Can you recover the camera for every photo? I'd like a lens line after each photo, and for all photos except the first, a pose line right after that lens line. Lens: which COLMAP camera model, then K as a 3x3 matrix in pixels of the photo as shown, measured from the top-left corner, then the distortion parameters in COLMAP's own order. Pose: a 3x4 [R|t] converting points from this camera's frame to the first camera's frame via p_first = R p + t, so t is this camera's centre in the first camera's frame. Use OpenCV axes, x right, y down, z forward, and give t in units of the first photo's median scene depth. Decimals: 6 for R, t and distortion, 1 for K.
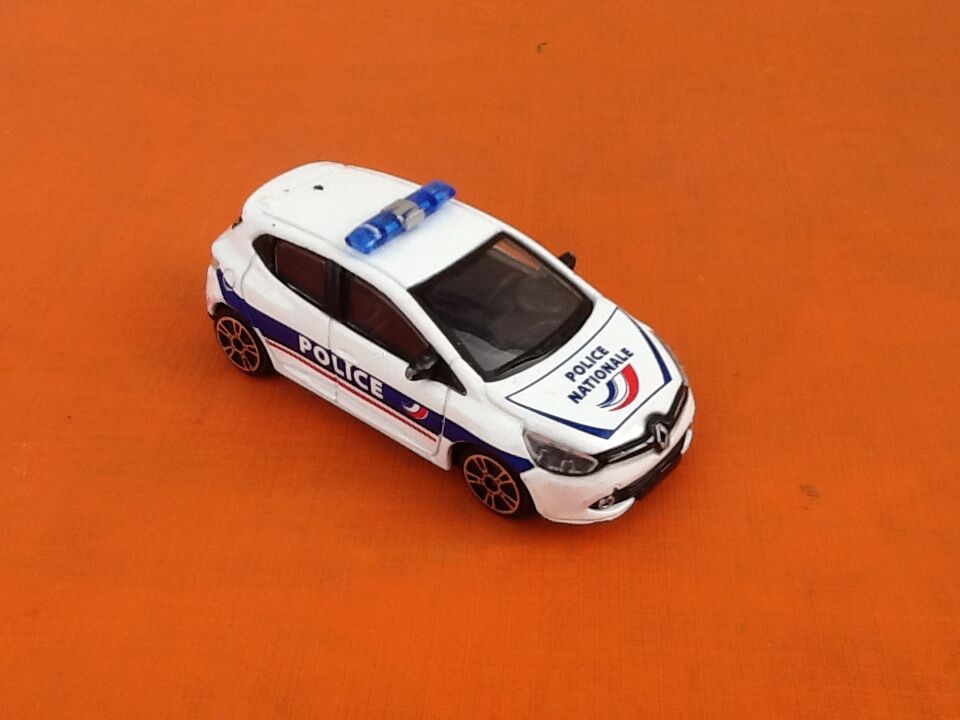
lens RADIAL K [[1198.4, 0, 480.0], [0, 1198.4, 360.0], [0, 0, 1]] dist [-0.014451, -0.000613]
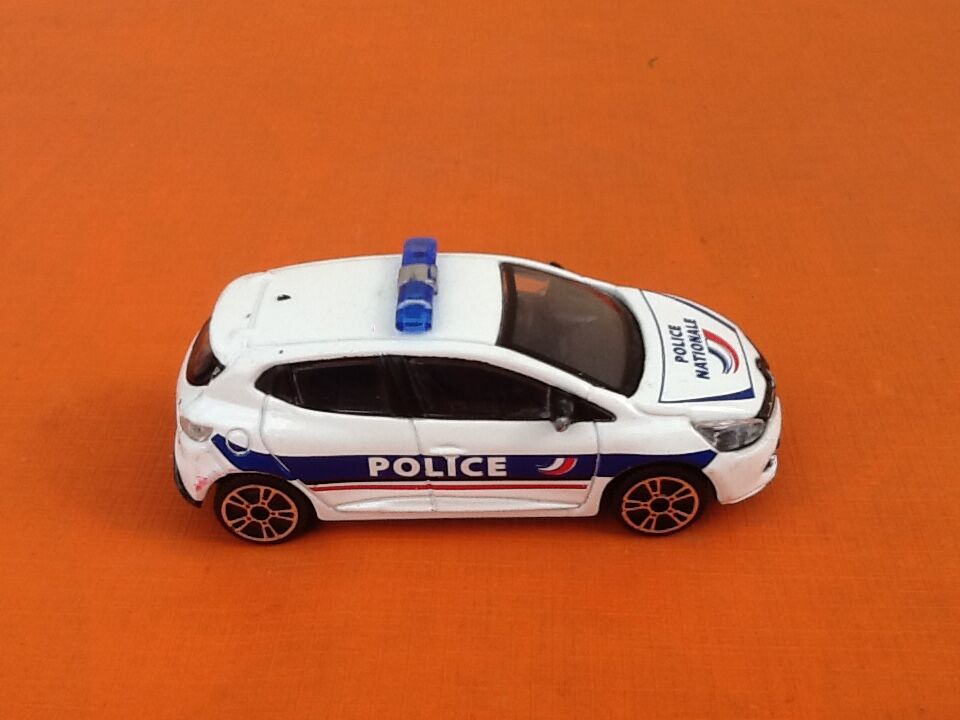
lens RADIAL K [[1198.4, 0, 480.0], [0, 1198.4, 360.0], [0, 0, 1]] dist [-0.014451, -0.000613]
pose [[0.778723, -0.383268, 0.496686, -0.513381], [0.419769, 0.906681, 0.041511, -0.090950], [-0.466245, 0.176168, 0.866937, 0.242006]]
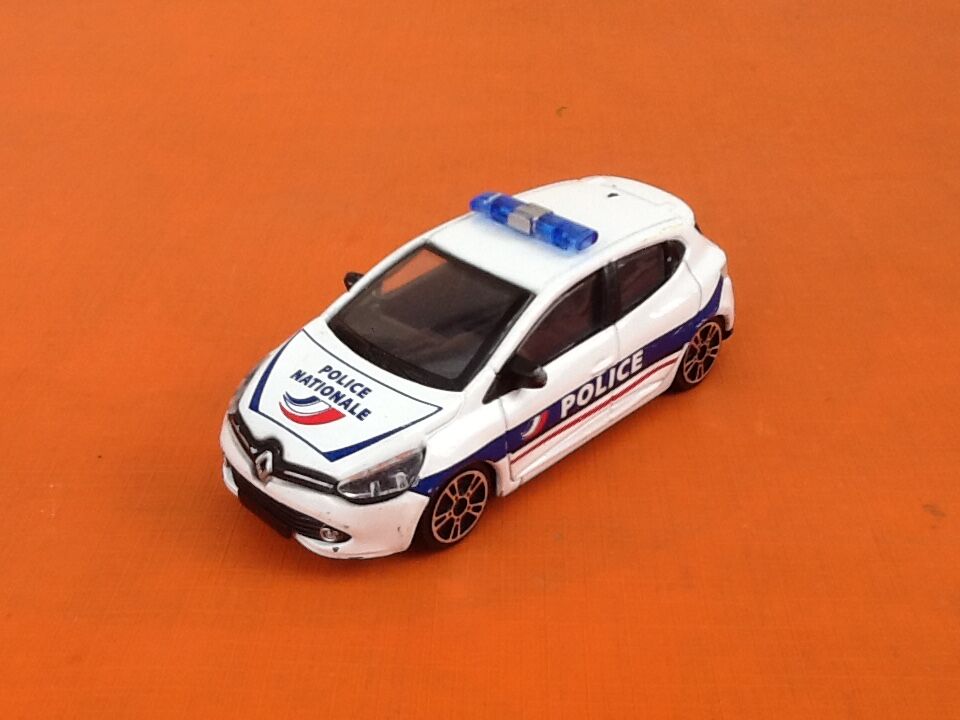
lens RADIAL K [[1198.4, 0, 480.0], [0, 1198.4, 360.0], [0, 0, 1]] dist [-0.014451, -0.000613]
pose [[-0.077170, 0.532949, -0.842621, 0.818931], [-0.637427, 0.623481, 0.452723, -0.471512], [0.766637, 0.572046, 0.291602, 0.803411]]
